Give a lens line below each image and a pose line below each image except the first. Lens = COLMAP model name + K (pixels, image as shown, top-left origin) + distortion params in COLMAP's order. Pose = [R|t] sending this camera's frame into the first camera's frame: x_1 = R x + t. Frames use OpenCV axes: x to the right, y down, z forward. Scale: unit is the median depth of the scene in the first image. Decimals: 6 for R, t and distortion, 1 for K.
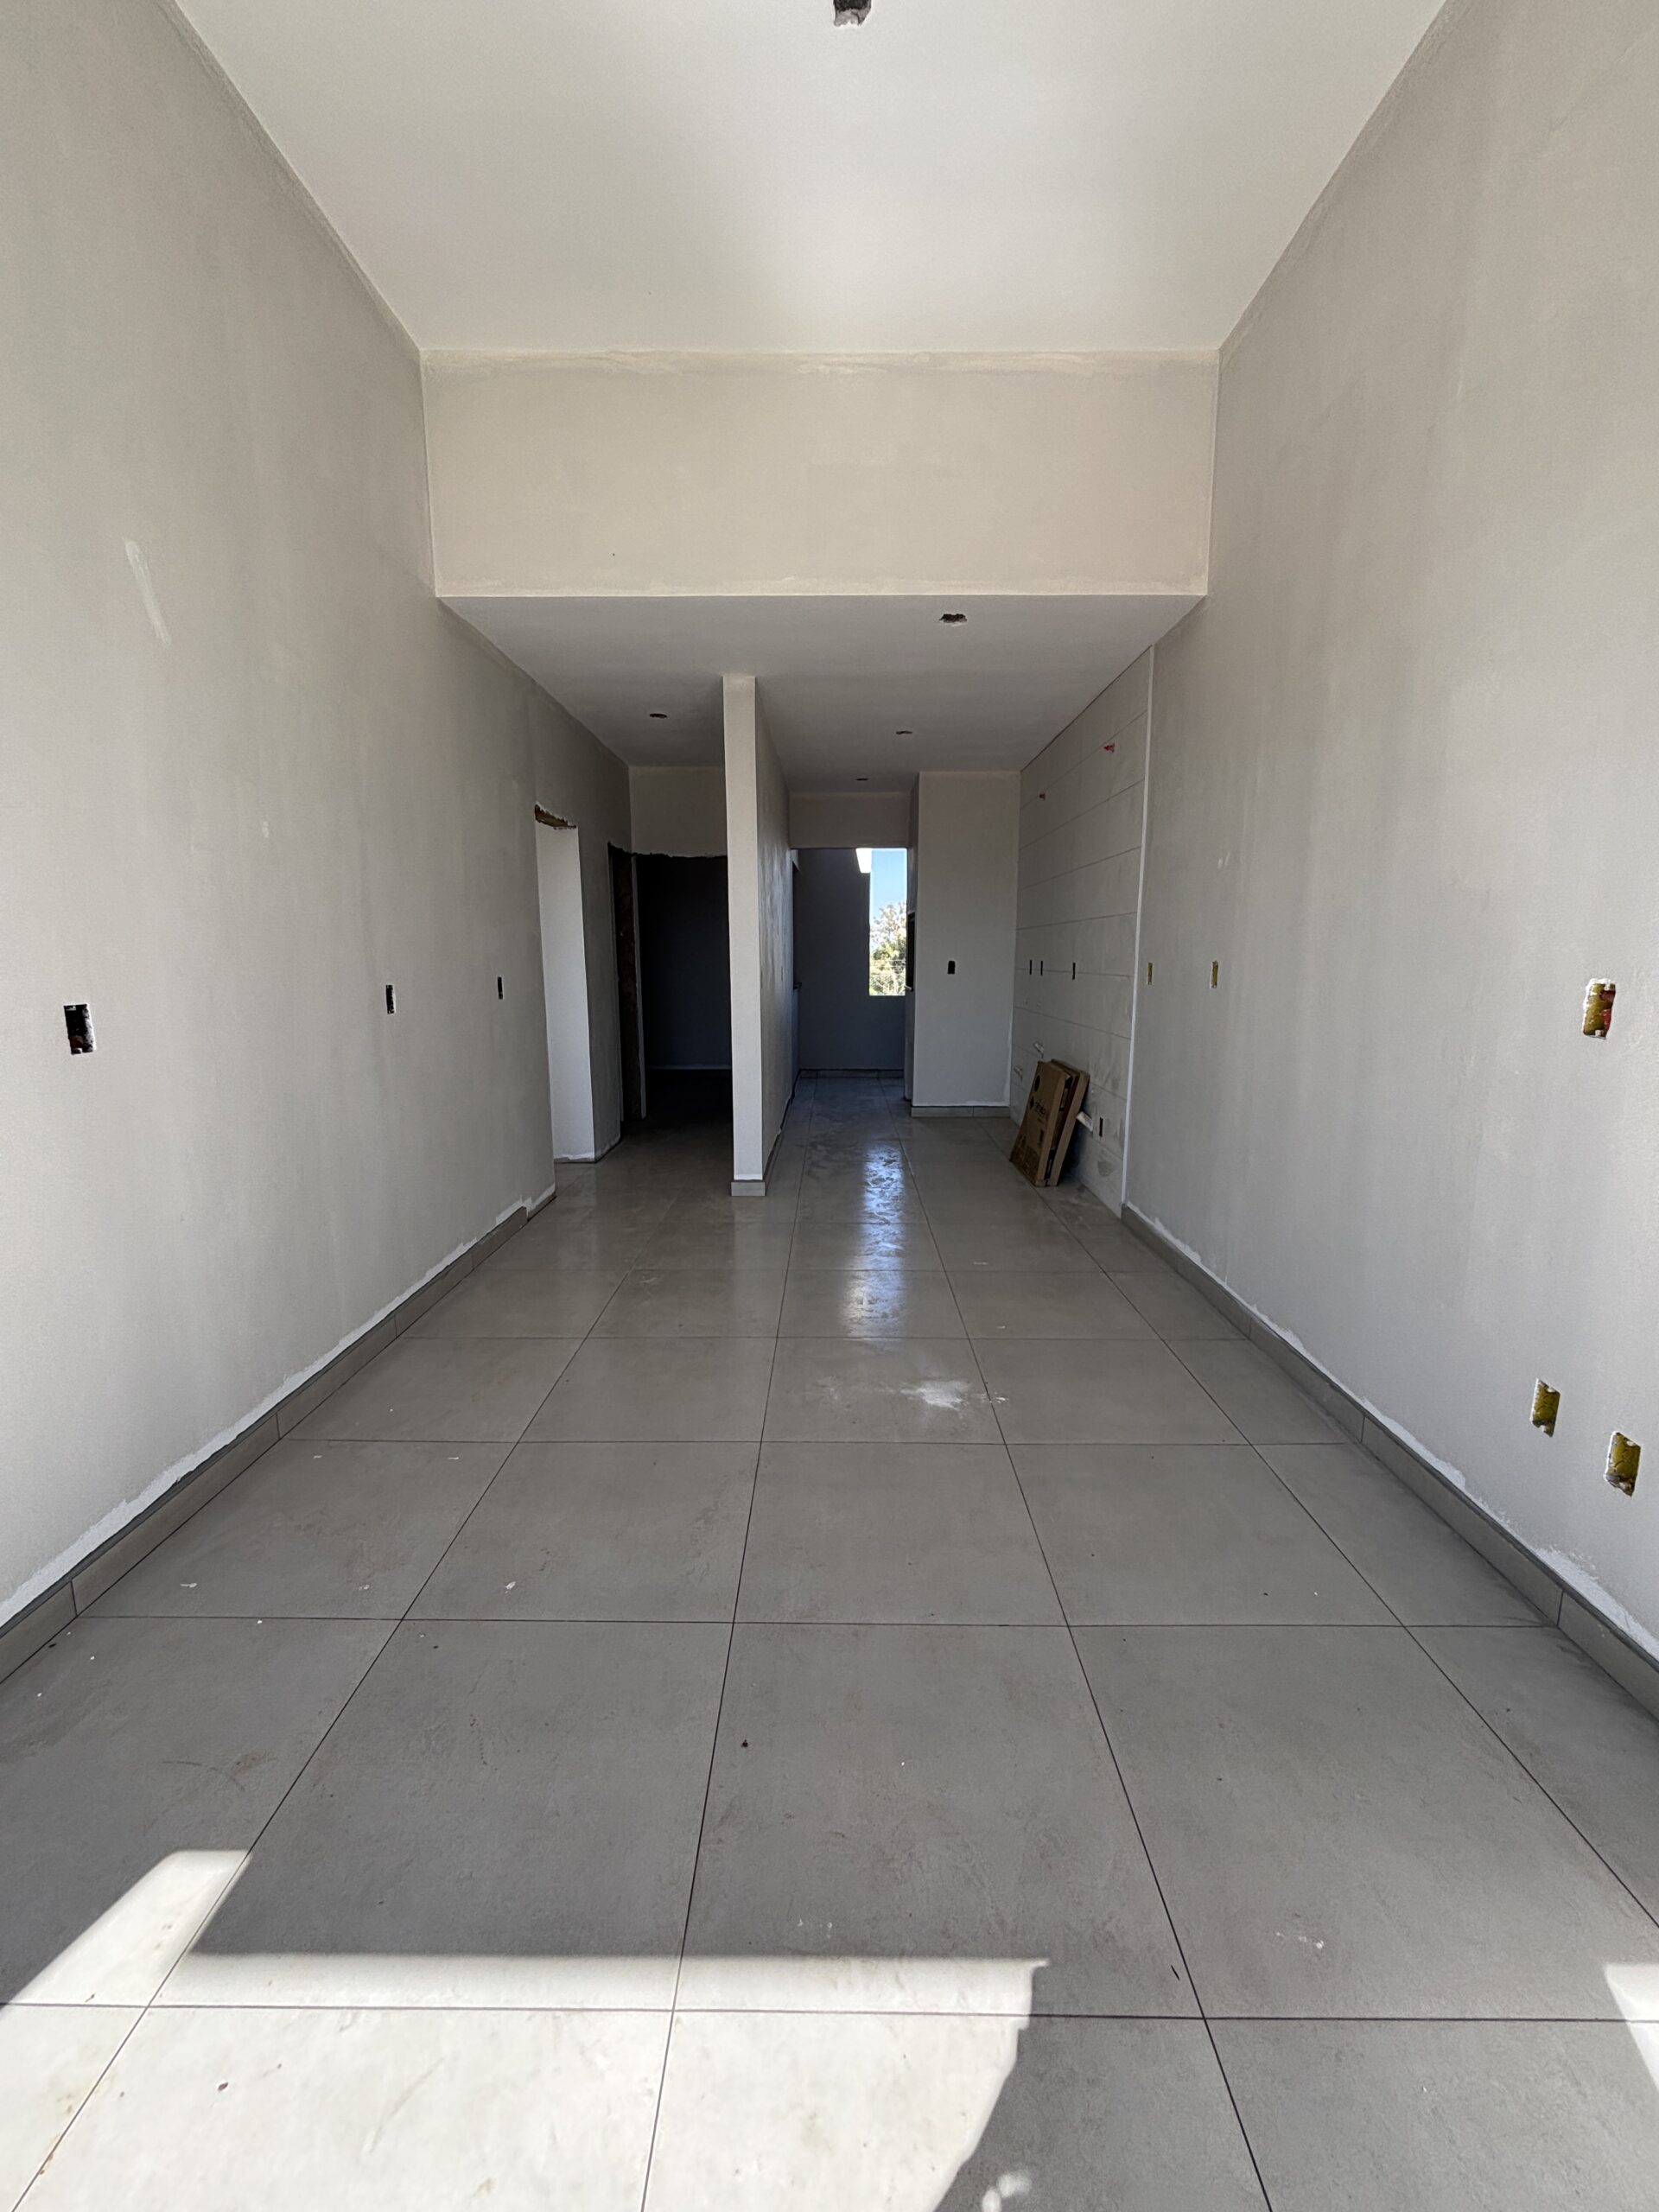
lens RADIAL K [[888.7, 0, 830.5], [0, 888.7, 1100.2], [0, 0, 1]] dist [-0.002023, -0.000669]
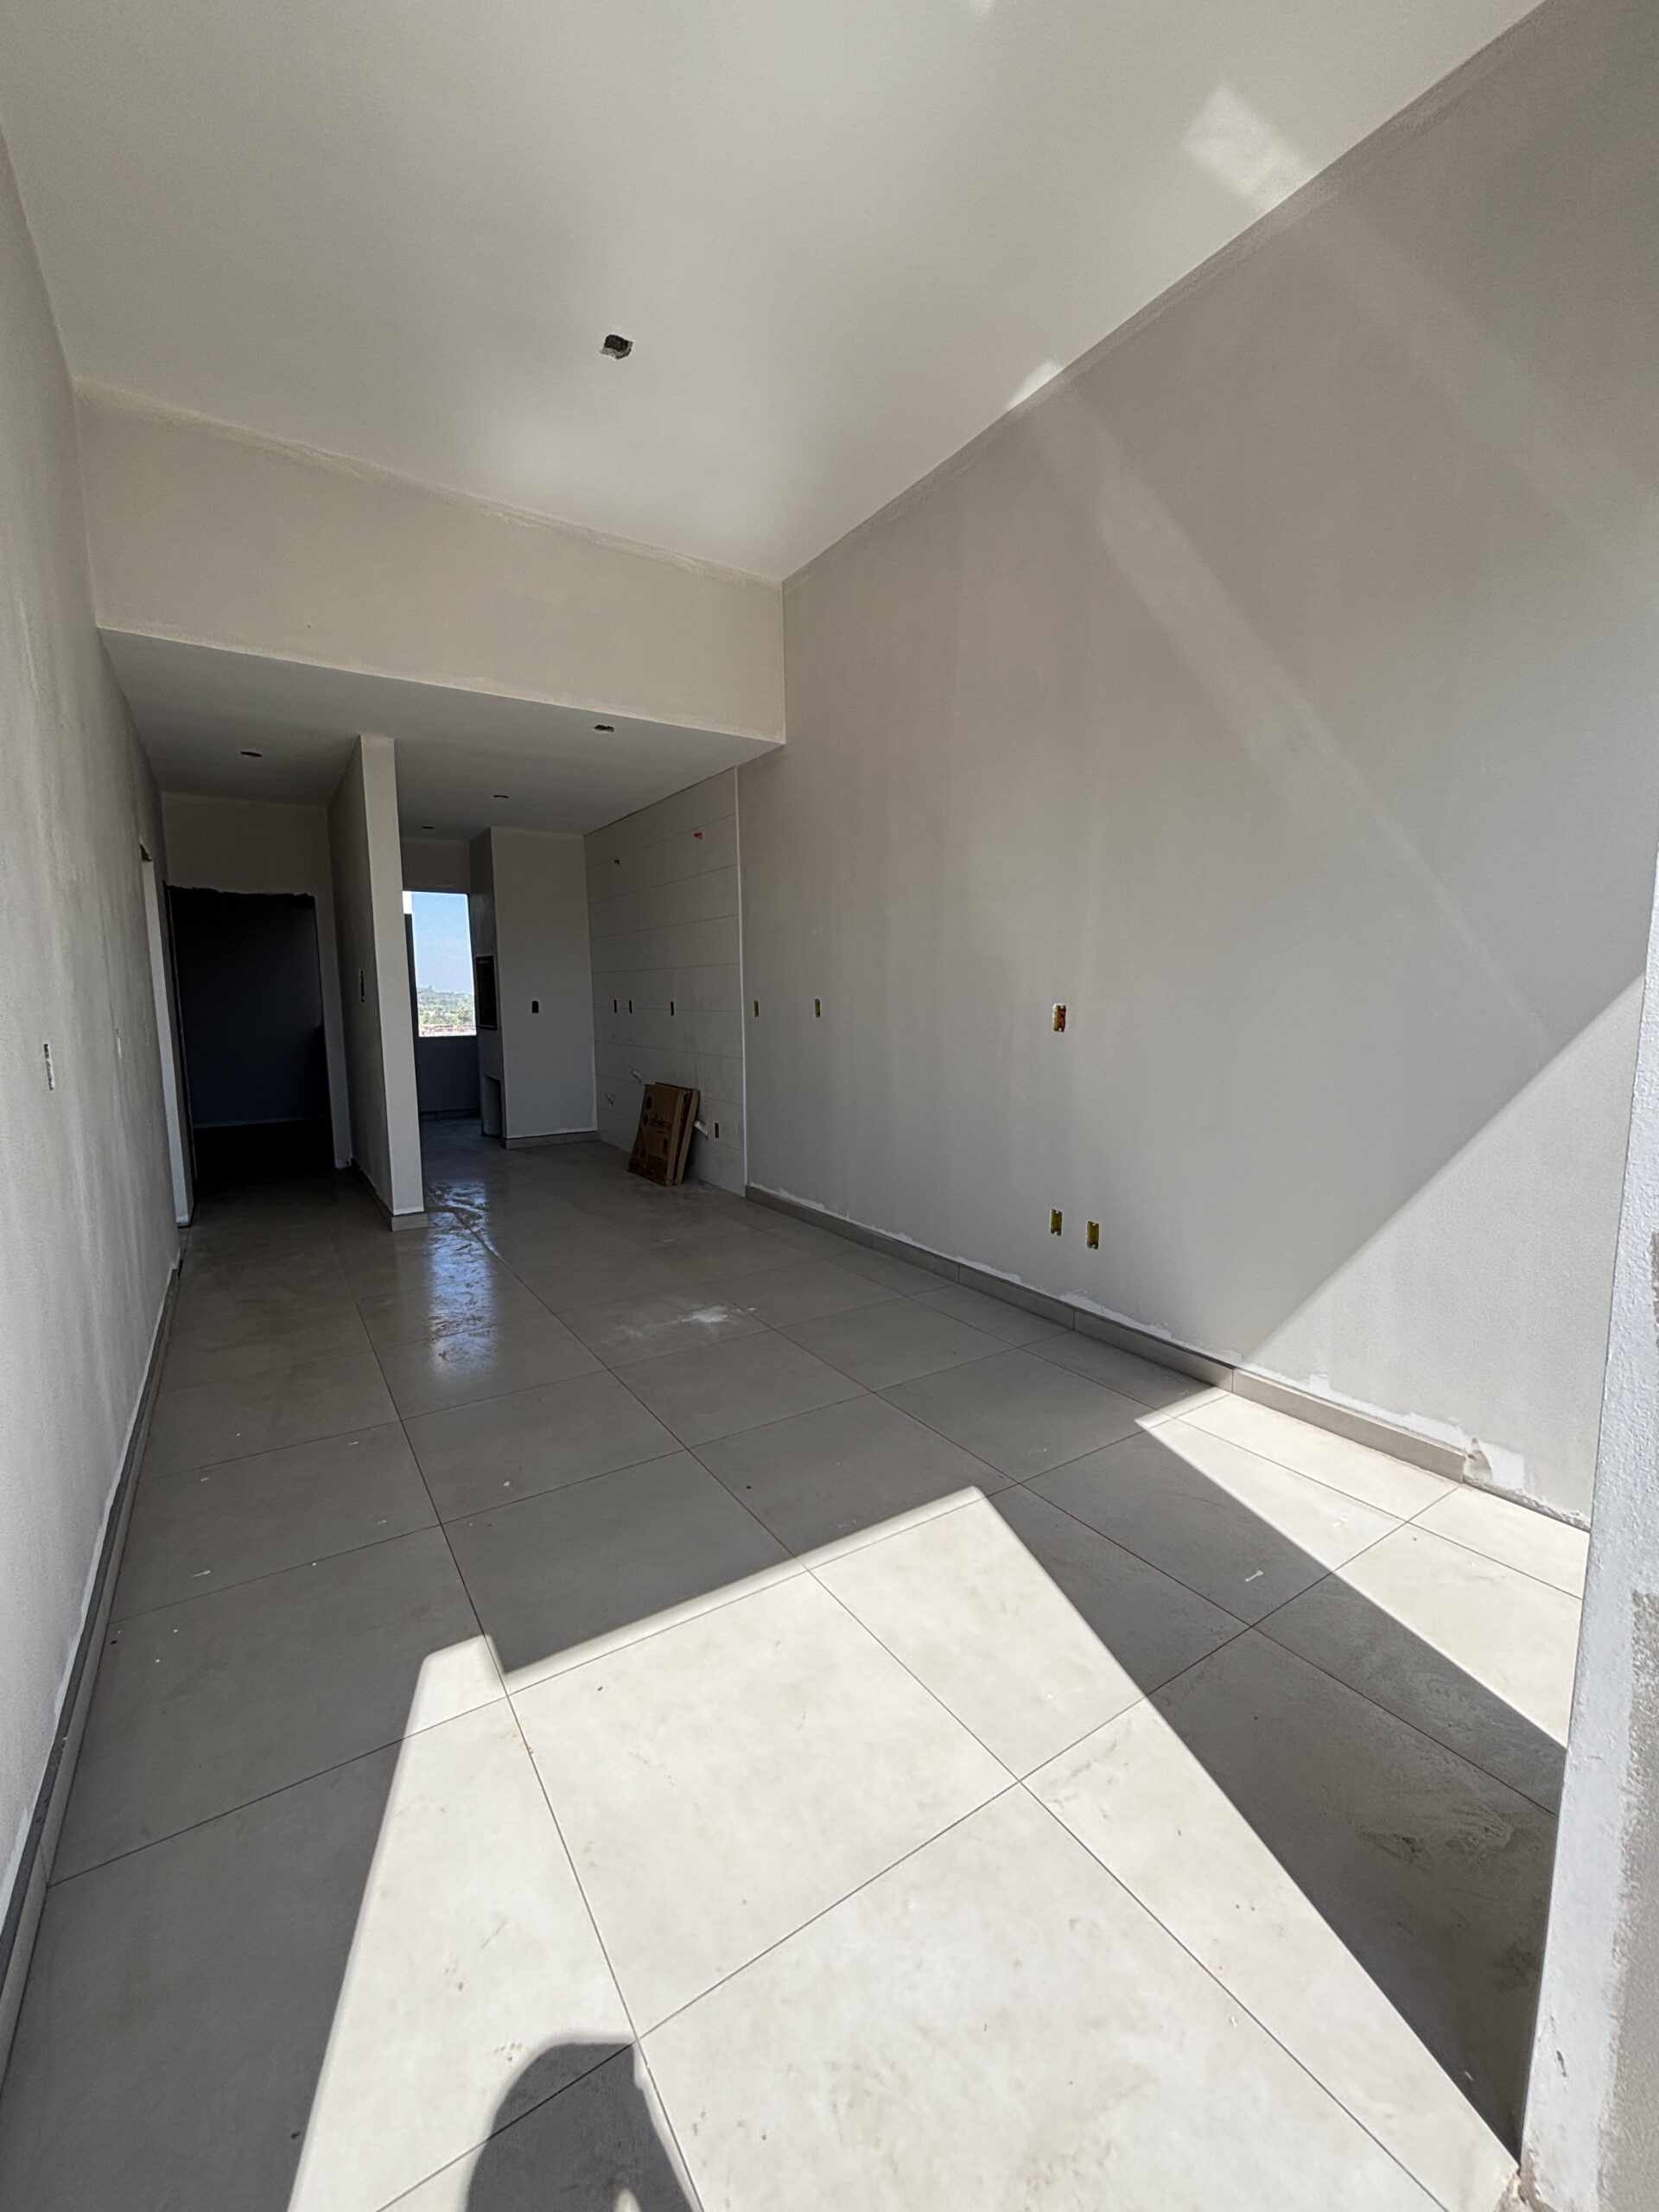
lens RADIAL K [[888.7, 0, 830.5], [0, 888.7, 1100.2], [0, 0, 1]] dist [-0.002023, -0.000669]
pose [[0.830866, -0.071528, 0.551857, -0.246480], [0.096954, 0.995144, -0.016988, 0.024038], [-0.547962, 0.067620, 0.833766, -0.139615]]
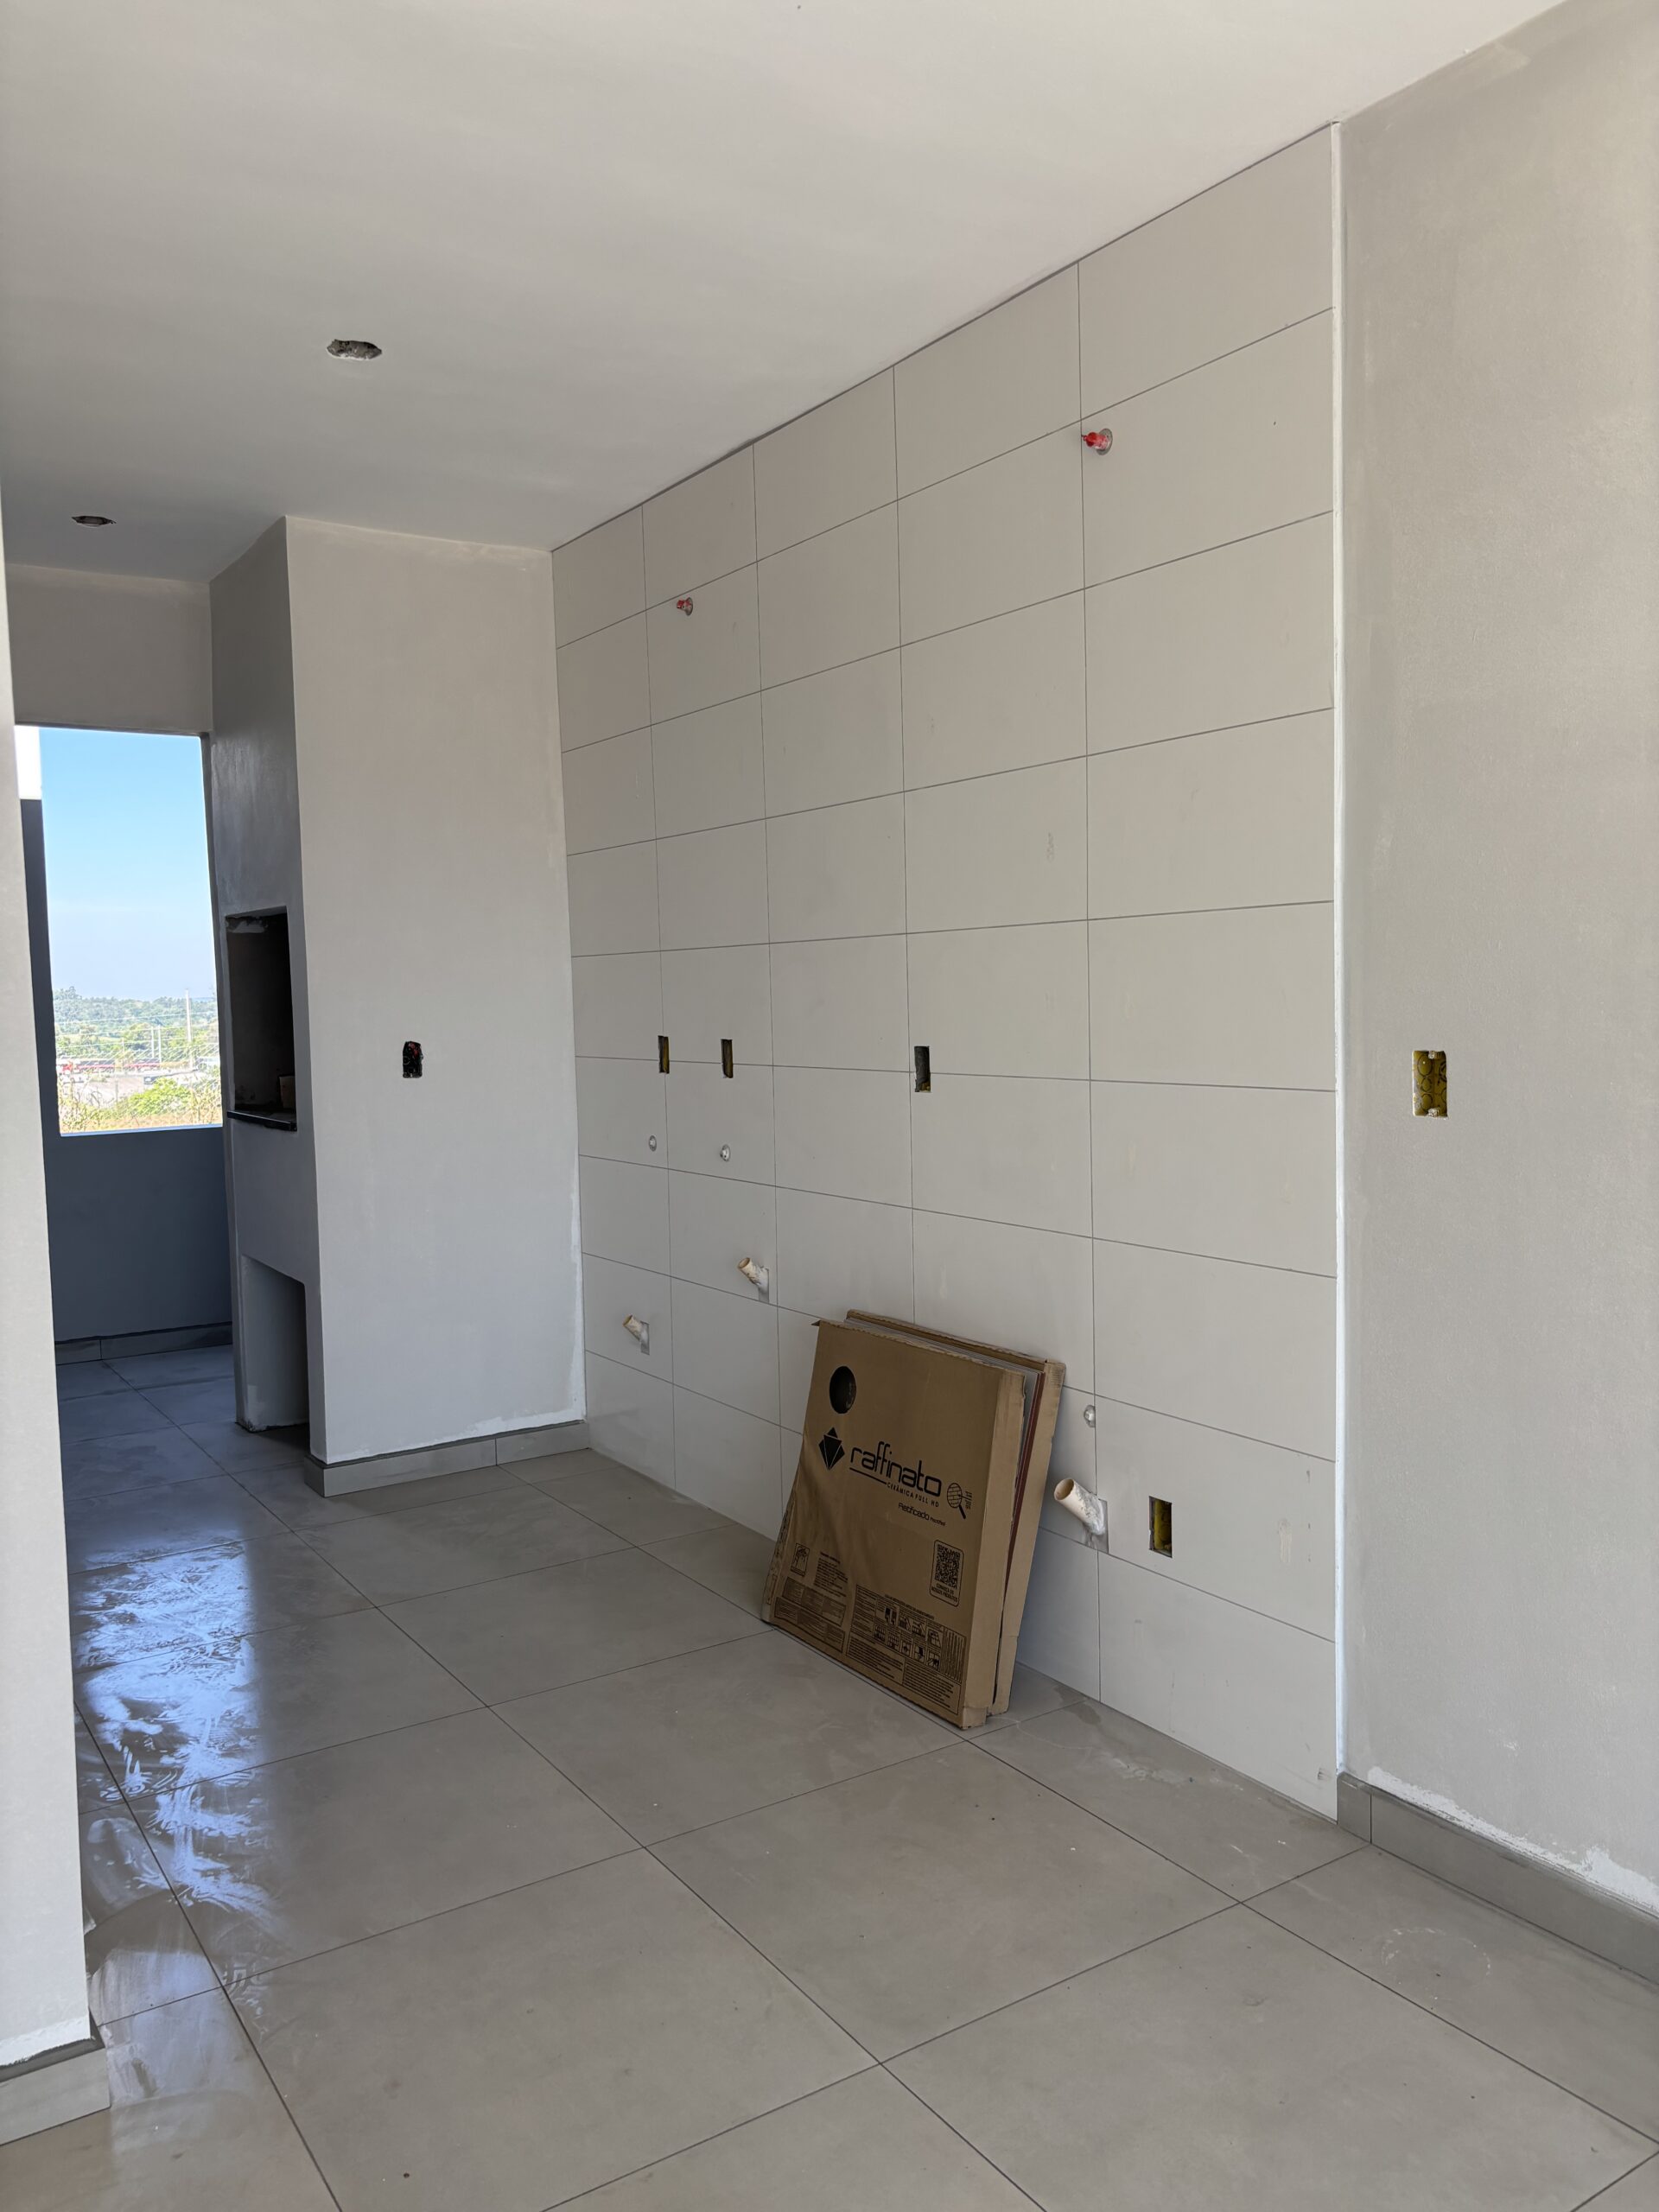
lens RADIAL K [[1685.9, 0, 783.3], [0, 1685.9, 1100.4], [0, 0, 1]] dist [0.024203, -0.005442]
pose [[0.843515, -0.056268, 0.534150, -0.148377], [0.111491, 0.991179, -0.071651, -0.096819], [-0.525406, 0.119991, 0.842348, 0.493539]]
